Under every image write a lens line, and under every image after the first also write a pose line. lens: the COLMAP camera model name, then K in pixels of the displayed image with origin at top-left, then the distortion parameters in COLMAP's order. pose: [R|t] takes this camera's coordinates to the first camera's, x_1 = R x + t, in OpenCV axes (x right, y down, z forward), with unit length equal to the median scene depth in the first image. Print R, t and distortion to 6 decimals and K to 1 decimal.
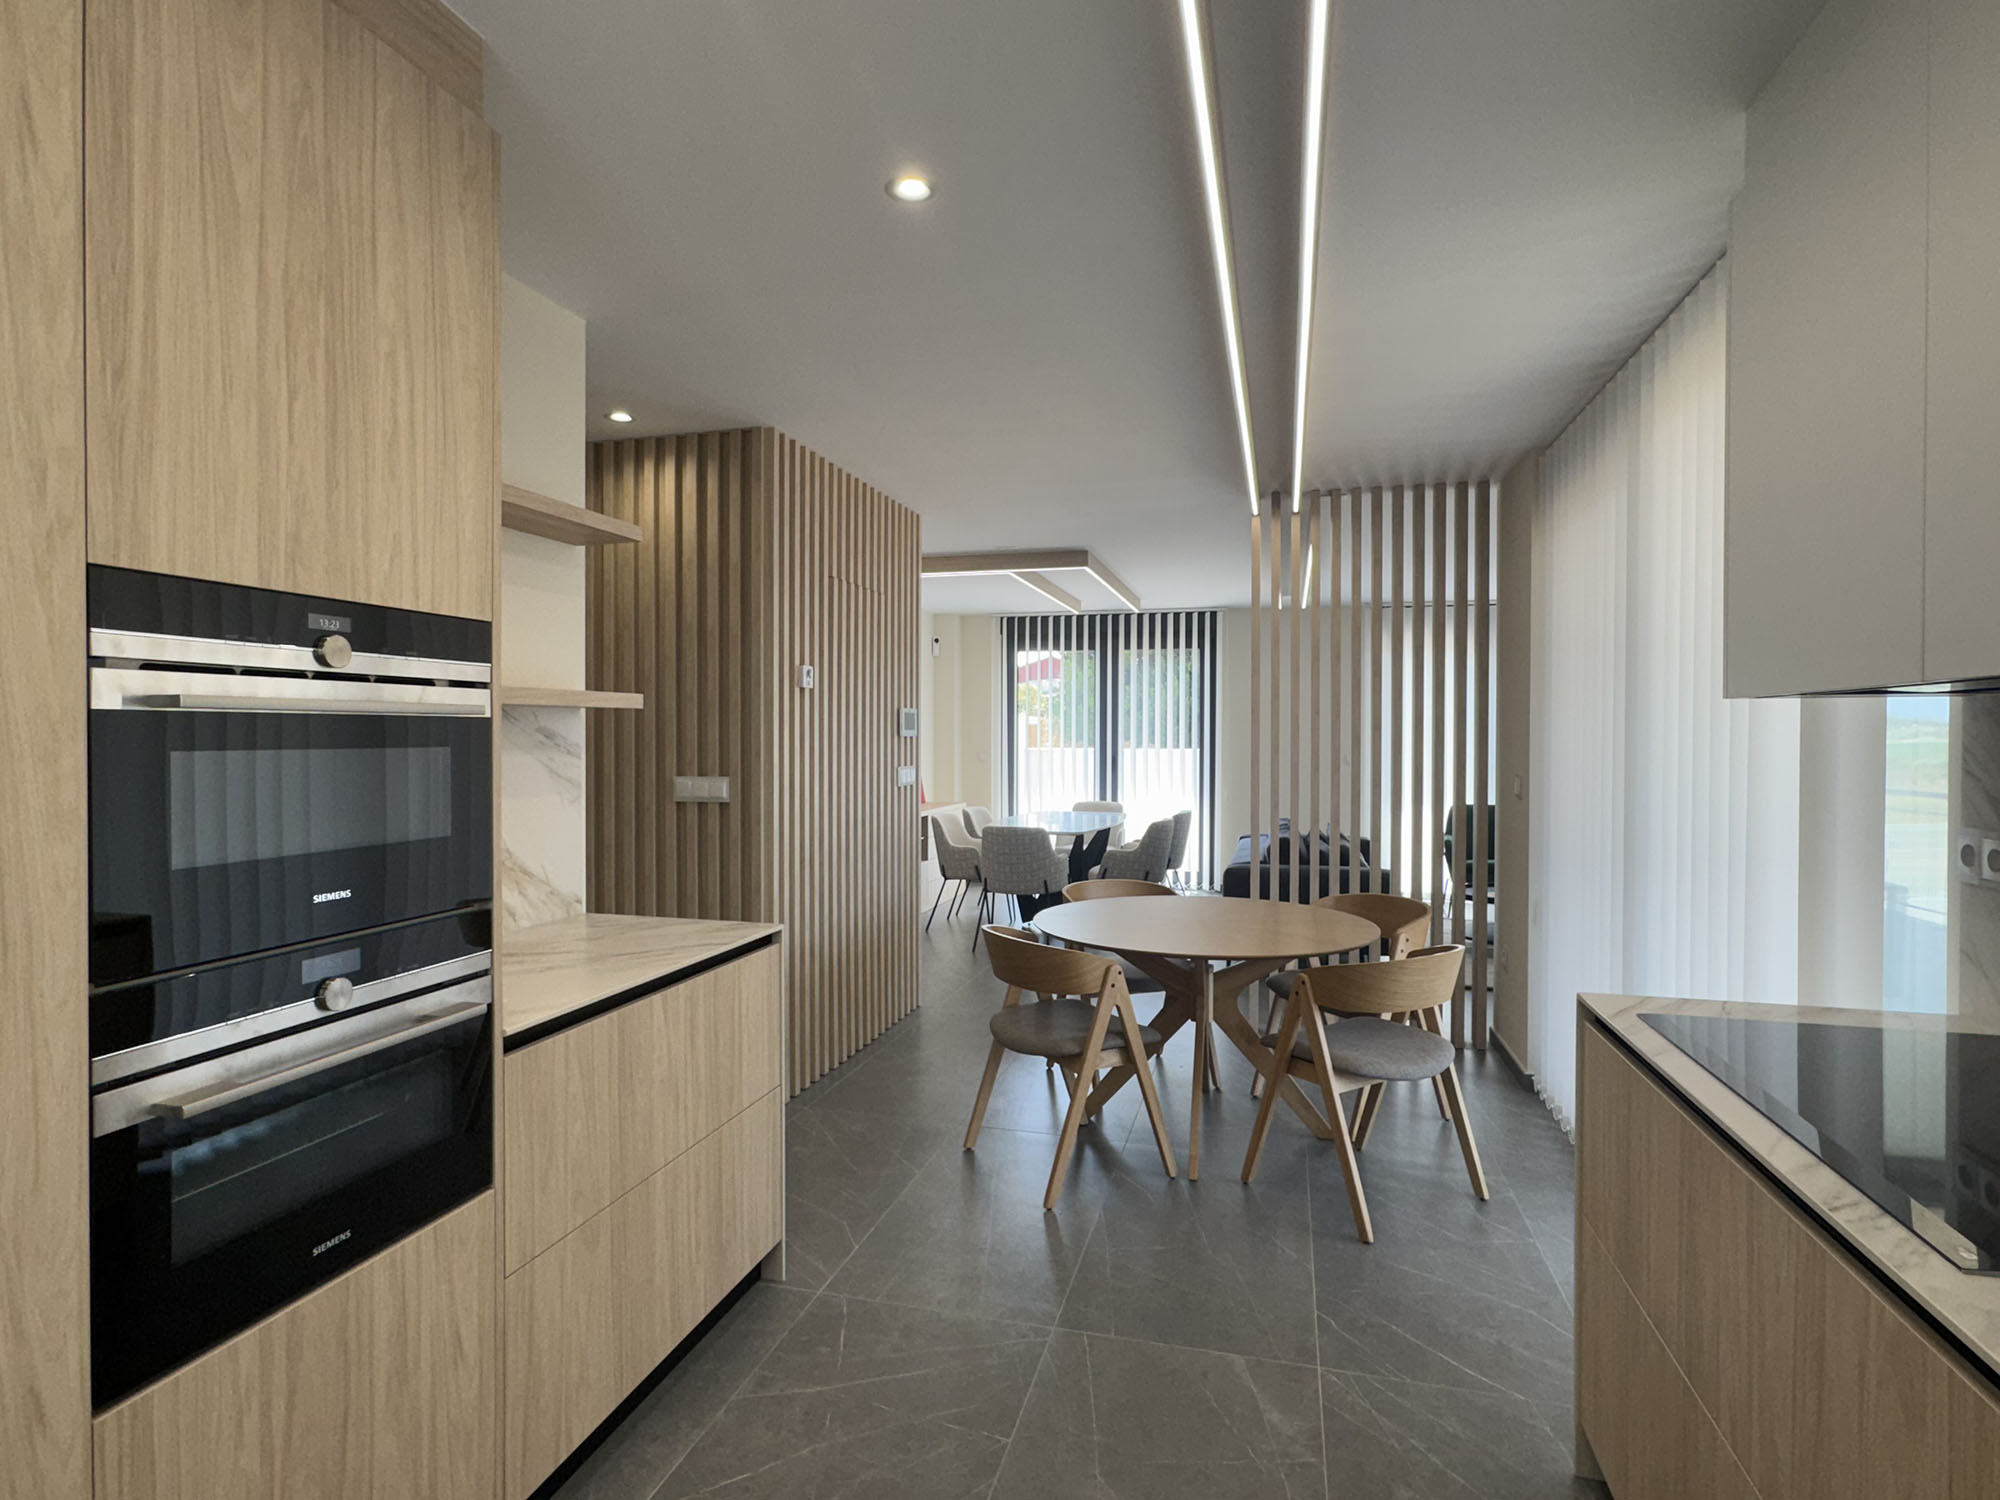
lens RADIAL K [[1075.1, 0, 995.4], [0, 1075.1, 747.7], [0, 0, 1]] dist [-0.006843, -0.001124]
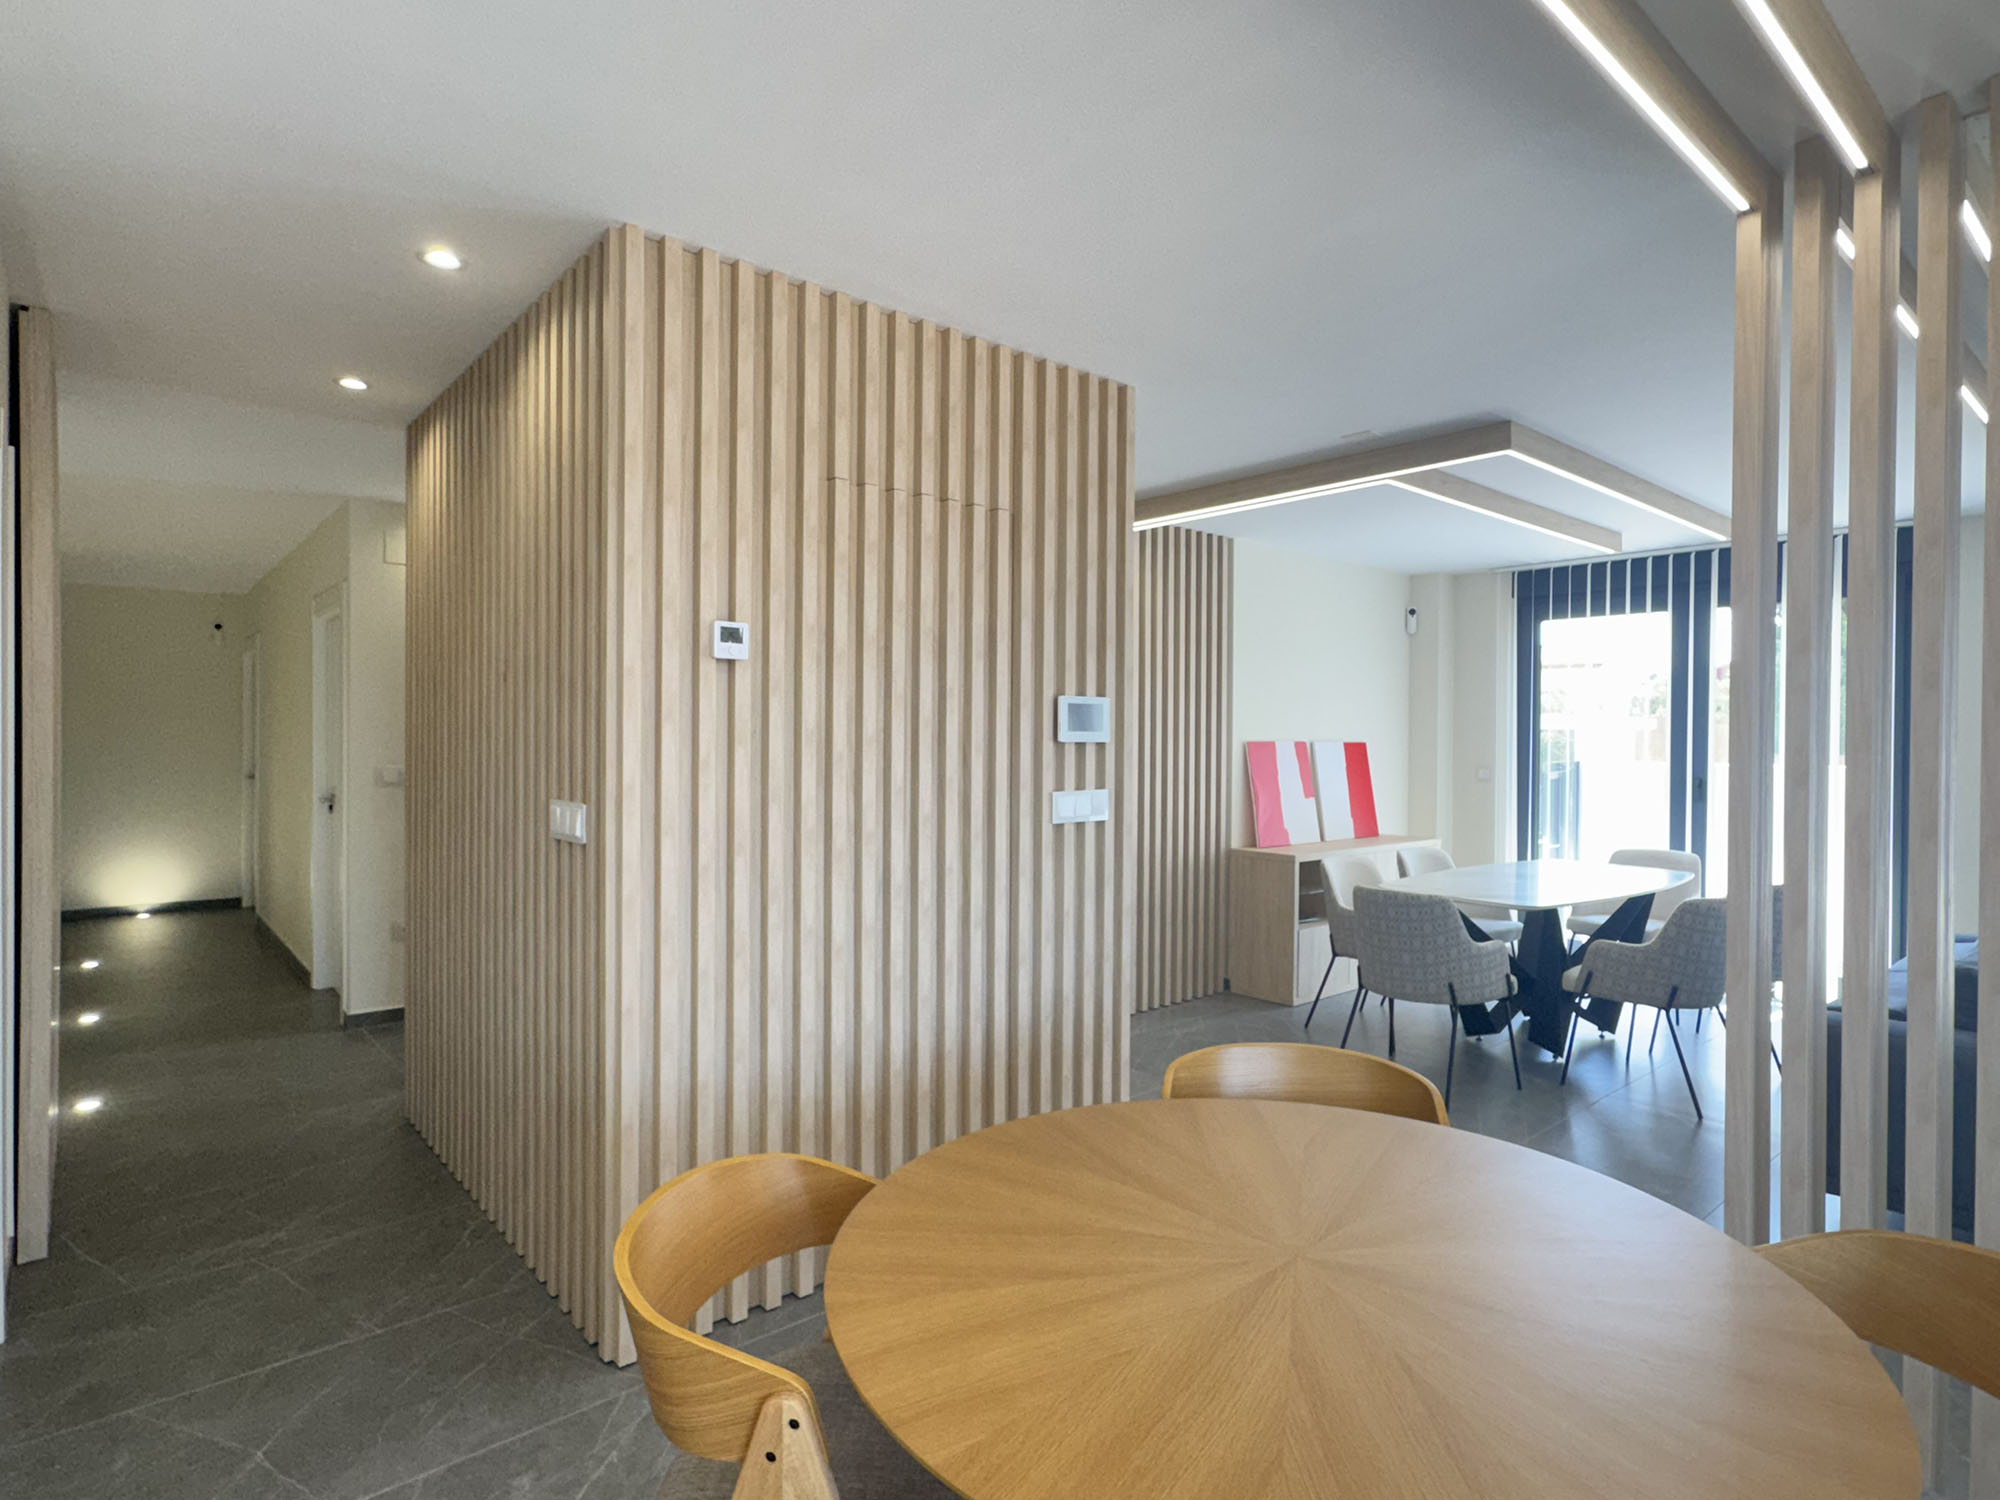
lens RADIAL K [[1075.1, 0, 1008.0], [0, 1075.1, 735.2], [0, 0, 1]] dist [-0.006843, -0.001124]
pose [[0.829762, -0.002356, -0.558112, 0.157961], [-0.010082, 0.999765, -0.019209, -0.001525], [0.558026, 0.021566, 0.829543, 0.326937]]
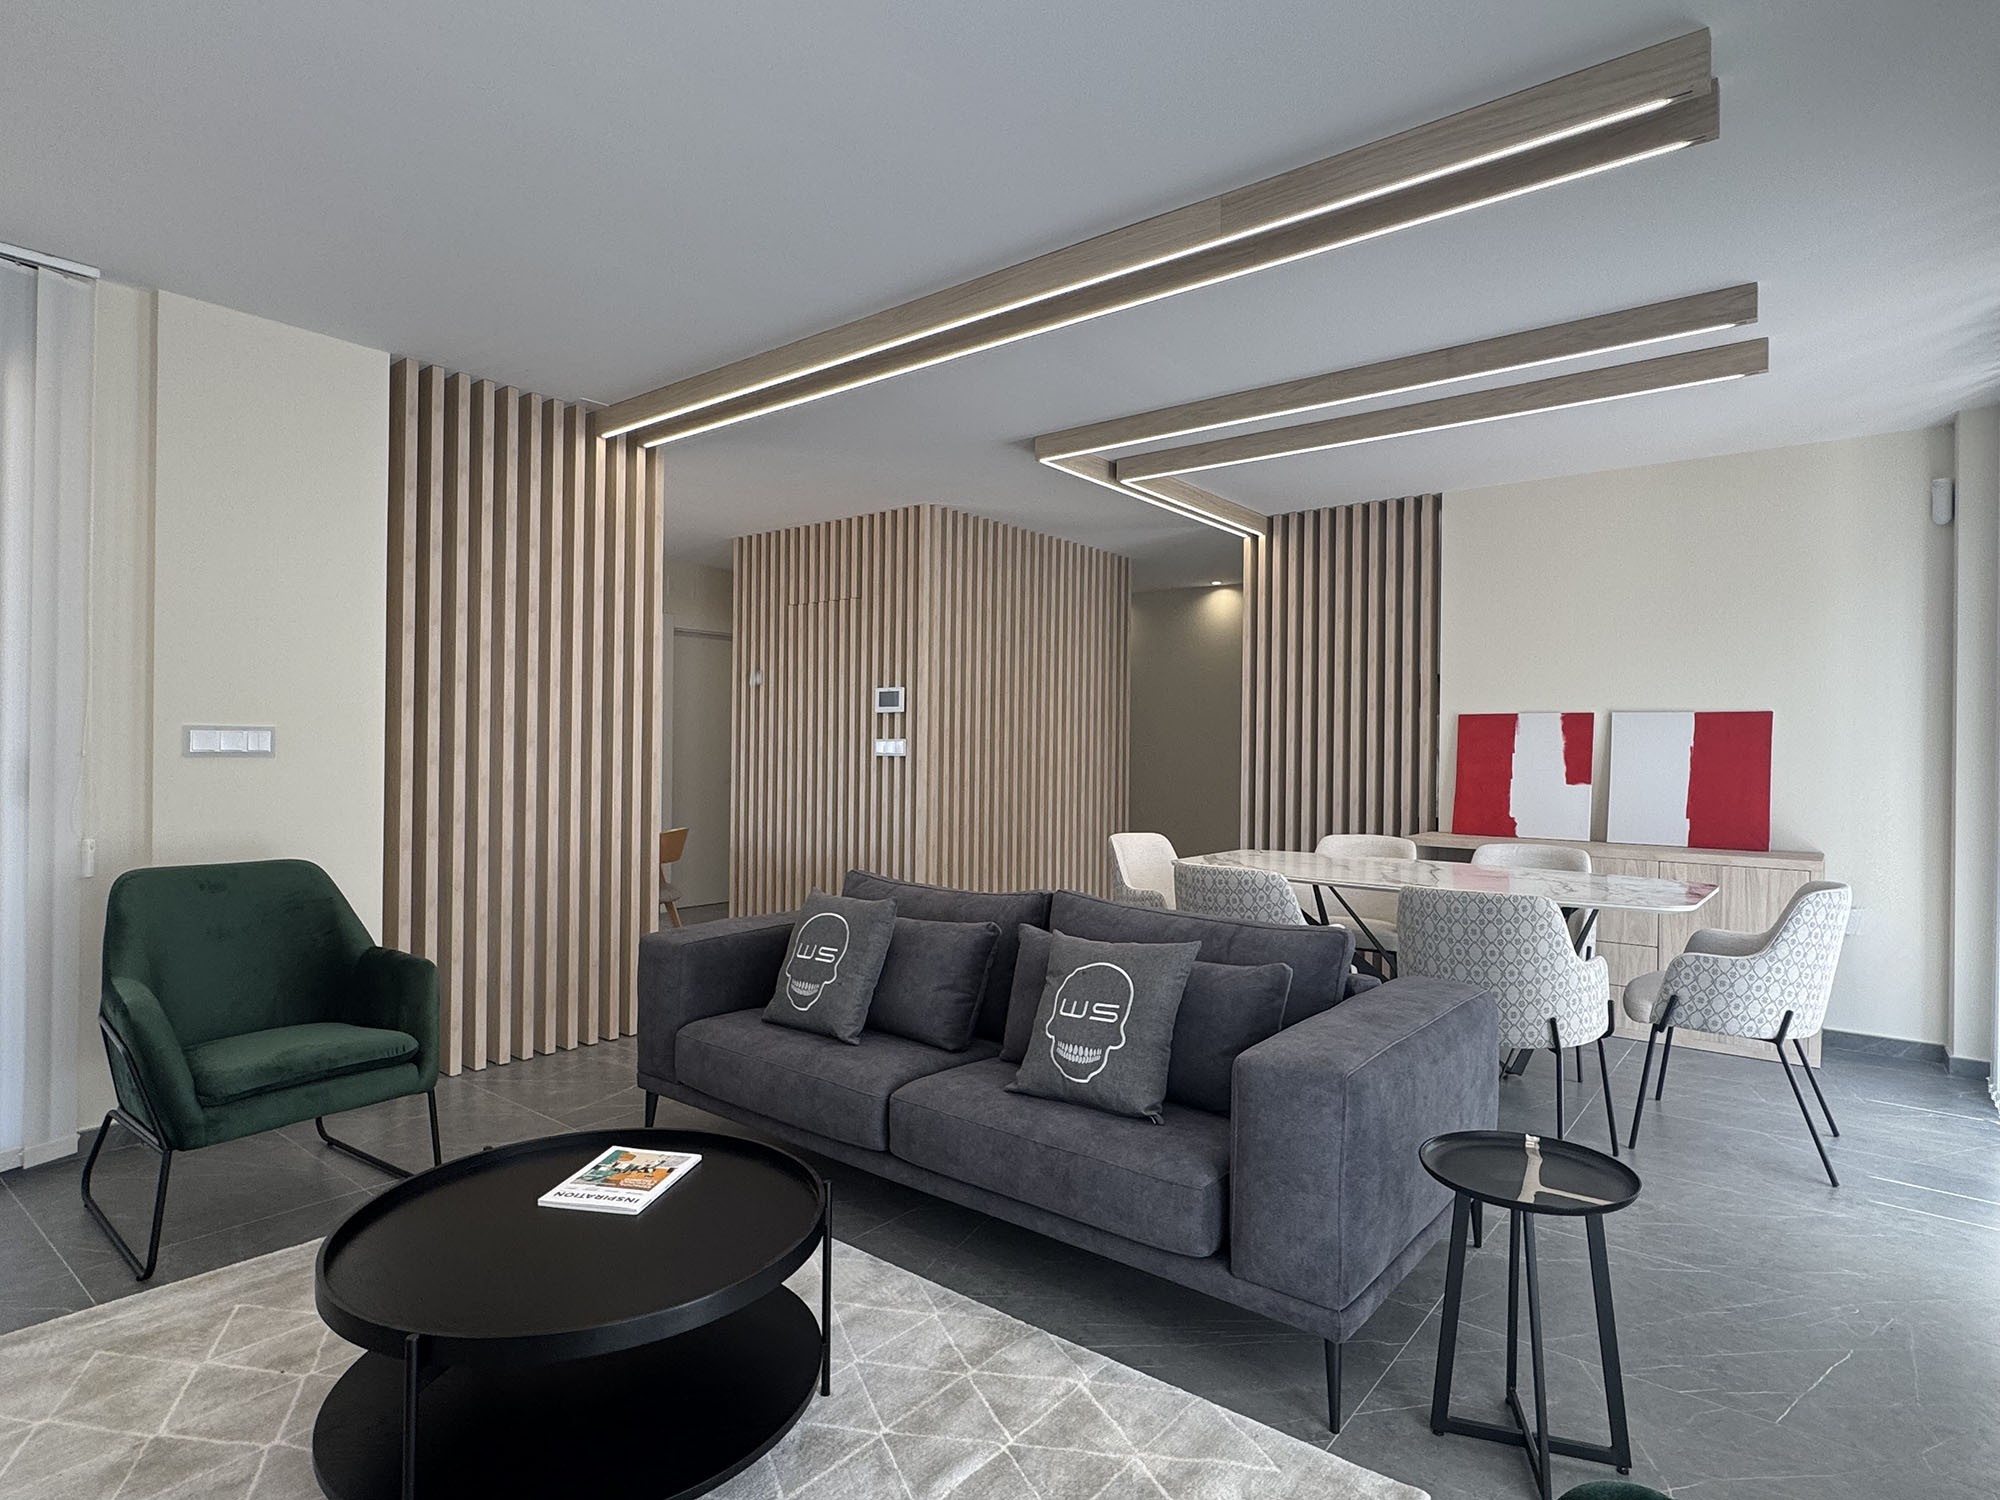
lens RADIAL K [[1075.1, 0, 1001.3], [0, 1075.1, 750.6], [0, 0, 1]] dist [-0.006843, -0.001124]
pose [[-0.400691, 0.005722, -0.916195, 1.266898], [-0.022582, 0.999615, 0.016119, 0.016186], [0.915935, 0.027148, -0.400408, 2.111847]]
